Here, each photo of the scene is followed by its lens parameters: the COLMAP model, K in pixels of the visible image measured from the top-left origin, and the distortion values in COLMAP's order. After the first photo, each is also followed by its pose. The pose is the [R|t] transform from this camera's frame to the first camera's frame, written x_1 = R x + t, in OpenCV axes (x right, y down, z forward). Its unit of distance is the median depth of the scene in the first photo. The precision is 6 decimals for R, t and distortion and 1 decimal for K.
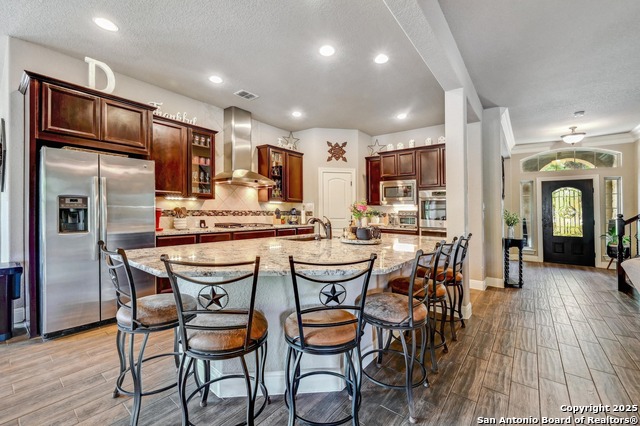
lens RADIAL K [[257.3, 0, 320.0], [0, 257.3, 213.0], [0, 0, 1]] dist [-0.000694, -0.000283]
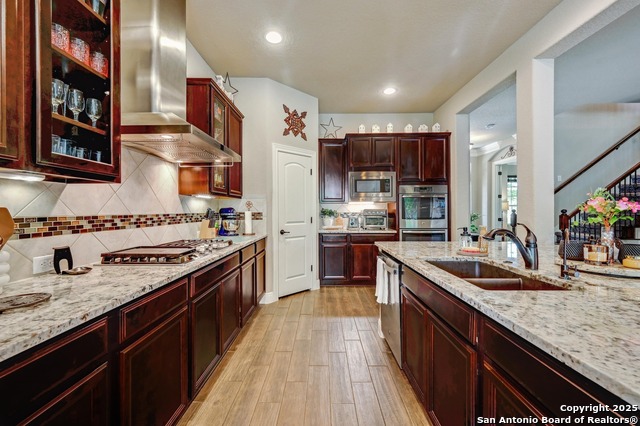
lens RADIAL K [[257.2, 0, 311.0], [0, 257.2, 208.1], [0, 0, 1]] dist [-0.000519, -0.000022]
pose [[0.798536, -0.010661, 0.601853, -0.342796], [0.018189, 0.999814, -0.006423, -0.011627], [-0.601672, 0.016076, 0.798581, 0.486890]]
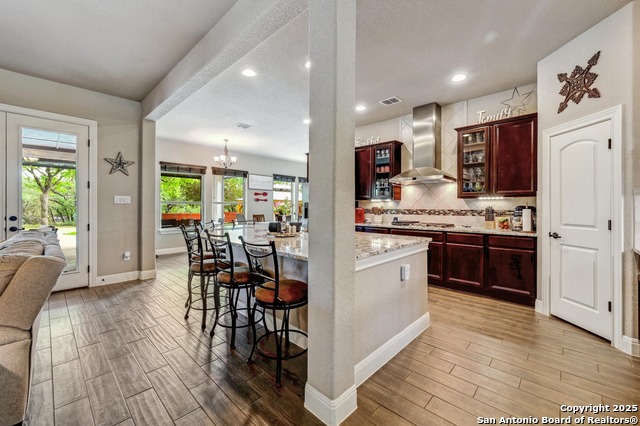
lens RADIAL K [[257.3, 0, 320.0], [0, 257.3, 213.0], [0, 0, 1]] dist [-0.000694, -0.000283]
pose [[-0.069745, 0.006855, -0.997541, 0.635785], [-0.016700, 0.999828, 0.008038, 0.002816], [0.997425, 0.017219, -0.069619, 0.623057]]
